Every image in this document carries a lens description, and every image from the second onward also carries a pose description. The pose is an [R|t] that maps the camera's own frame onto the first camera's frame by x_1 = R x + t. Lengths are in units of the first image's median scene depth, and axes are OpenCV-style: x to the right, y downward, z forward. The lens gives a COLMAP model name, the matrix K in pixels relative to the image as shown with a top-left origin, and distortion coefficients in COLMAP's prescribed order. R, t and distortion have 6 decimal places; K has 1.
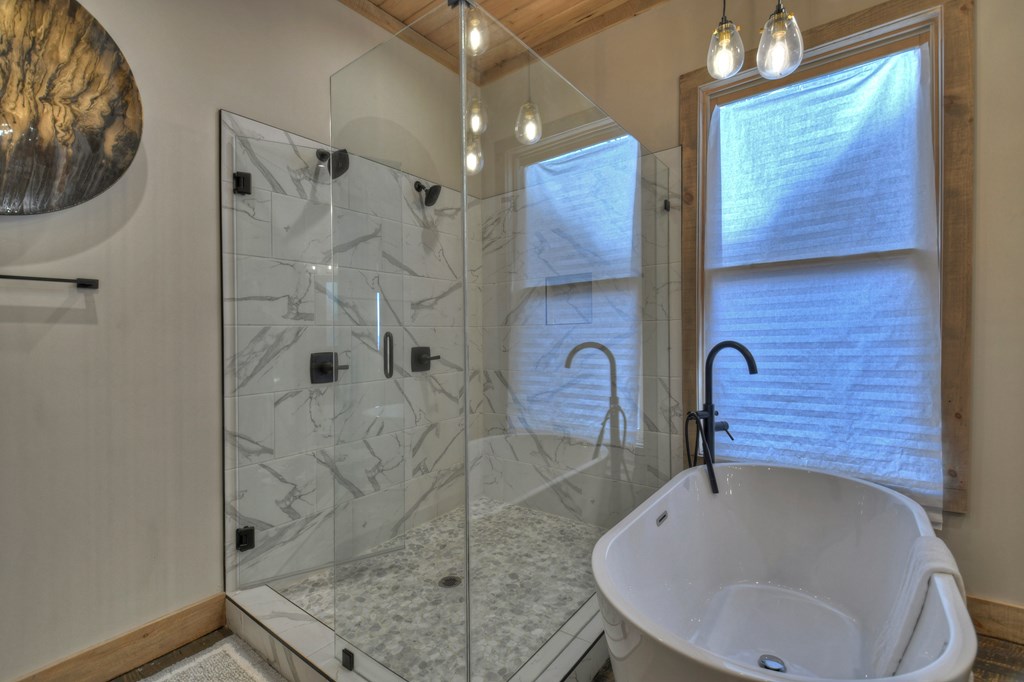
lens RADIAL K [[569.1, 0, 589.8], [0, 569.1, 353.7], [0, 0, 1]] dist [0.019280, -0.016142]
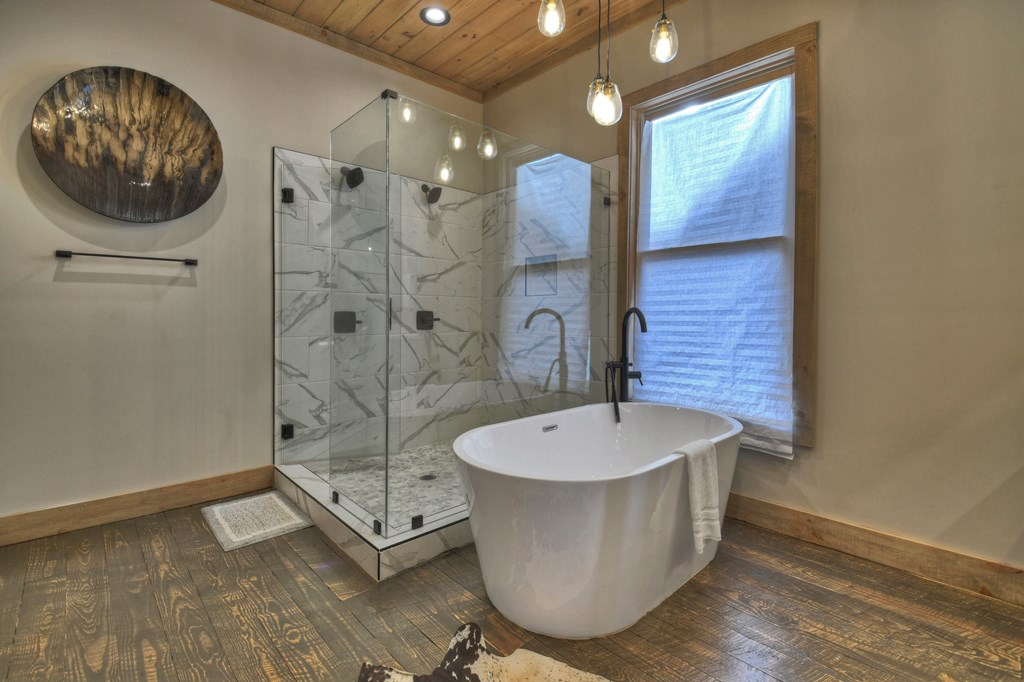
lens RADIAL K [[457.7, 0, 497.5], [0, 457.7, 330.2], [0, 0, 1]] dist [0.003629, 0.000250]
pose [[0.989401, 0.024855, -0.143067, 0.083045], [-0.021503, 0.999458, 0.024928, 0.009499], [0.143609, -0.021587, 0.989399, -0.082021]]
